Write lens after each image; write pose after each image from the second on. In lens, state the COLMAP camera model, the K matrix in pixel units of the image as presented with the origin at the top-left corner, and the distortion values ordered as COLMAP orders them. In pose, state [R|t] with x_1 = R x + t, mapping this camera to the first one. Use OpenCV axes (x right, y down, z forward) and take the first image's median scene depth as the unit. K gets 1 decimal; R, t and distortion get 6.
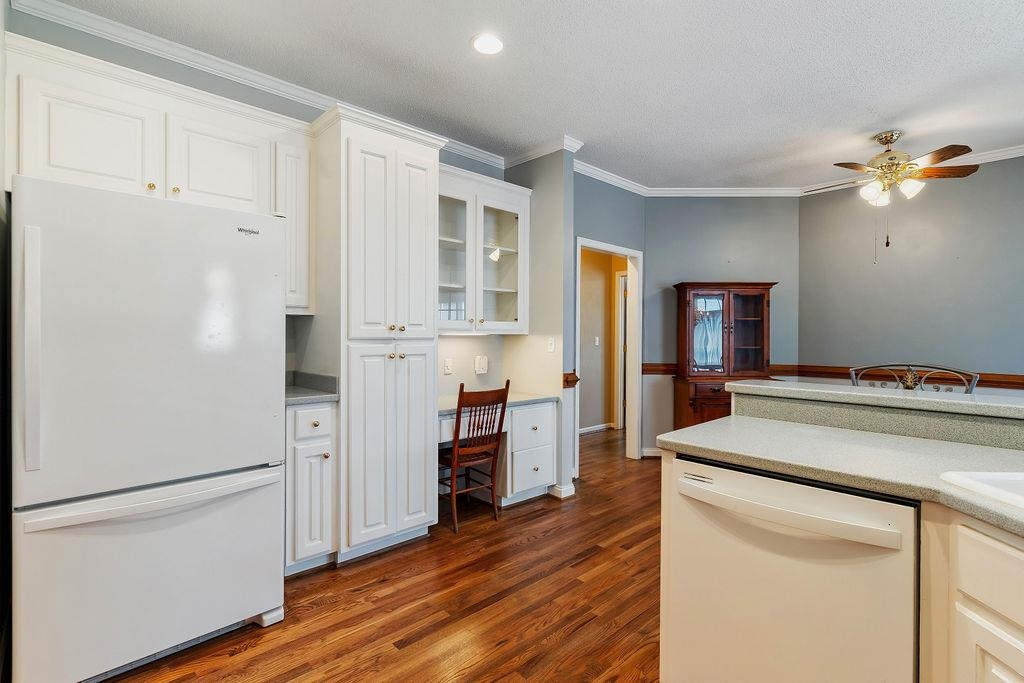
lens RADIAL K [[496.8, 0, 514.5], [0, 496.8, 337.1], [0, 0, 1]] dist [-0.002496, 0.004555]
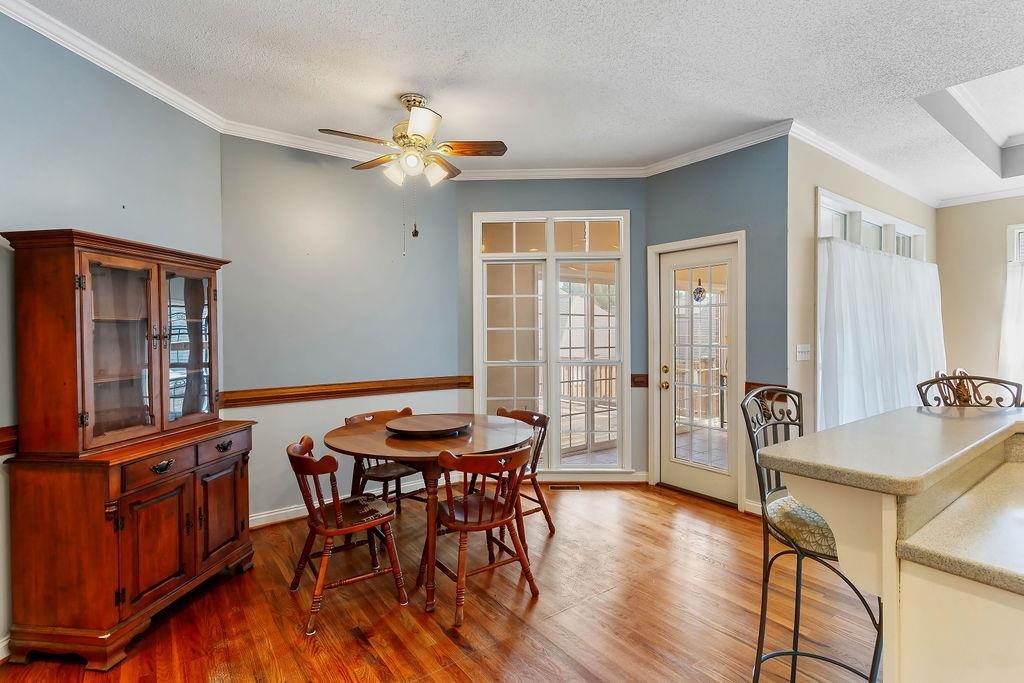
lens RADIAL K [[496.8, 0, 507.8], [0, 496.8, 336.4], [0, 0, 1]] dist [-0.002496, 0.004555]
pose [[0.124968, -0.012802, 0.992078, -0.038408], [0.012723, 0.999855, 0.011299, -0.025952], [-0.992079, 0.011210, 0.125112, 0.732446]]
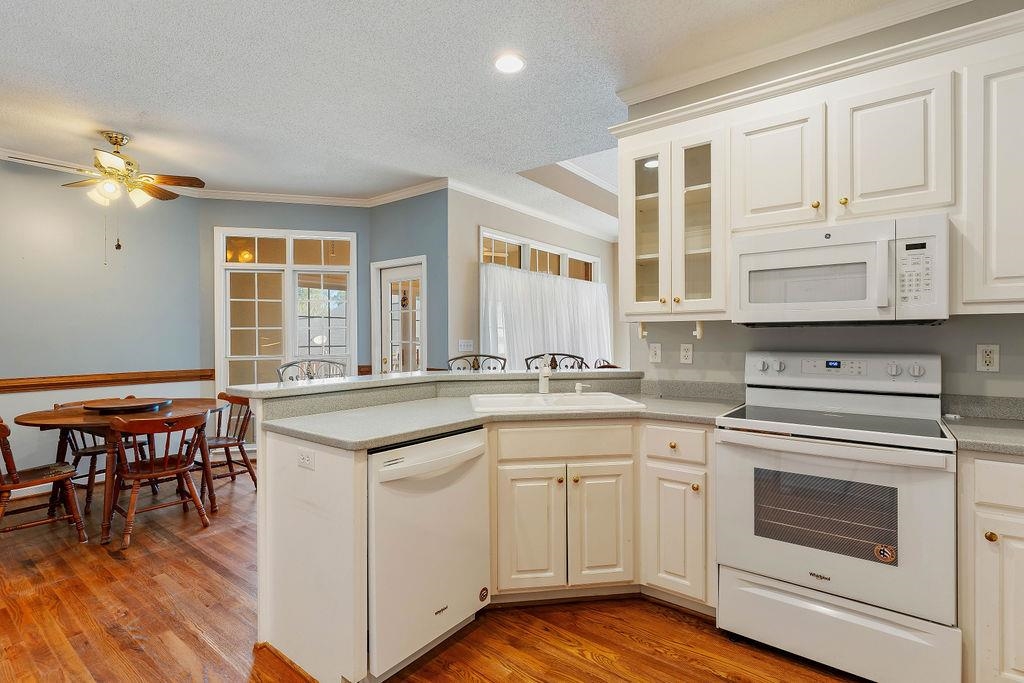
lens RADIAL K [[496.8, 0, 516.3], [0, 496.8, 340.8], [0, 0, 1]] dist [-0.002496, 0.004555]
pose [[-0.150059, -0.008985, 0.988636, -0.334341], [0.011259, 0.999878, 0.010796, -0.003186], [-0.988613, 0.012751, -0.149940, 0.361928]]
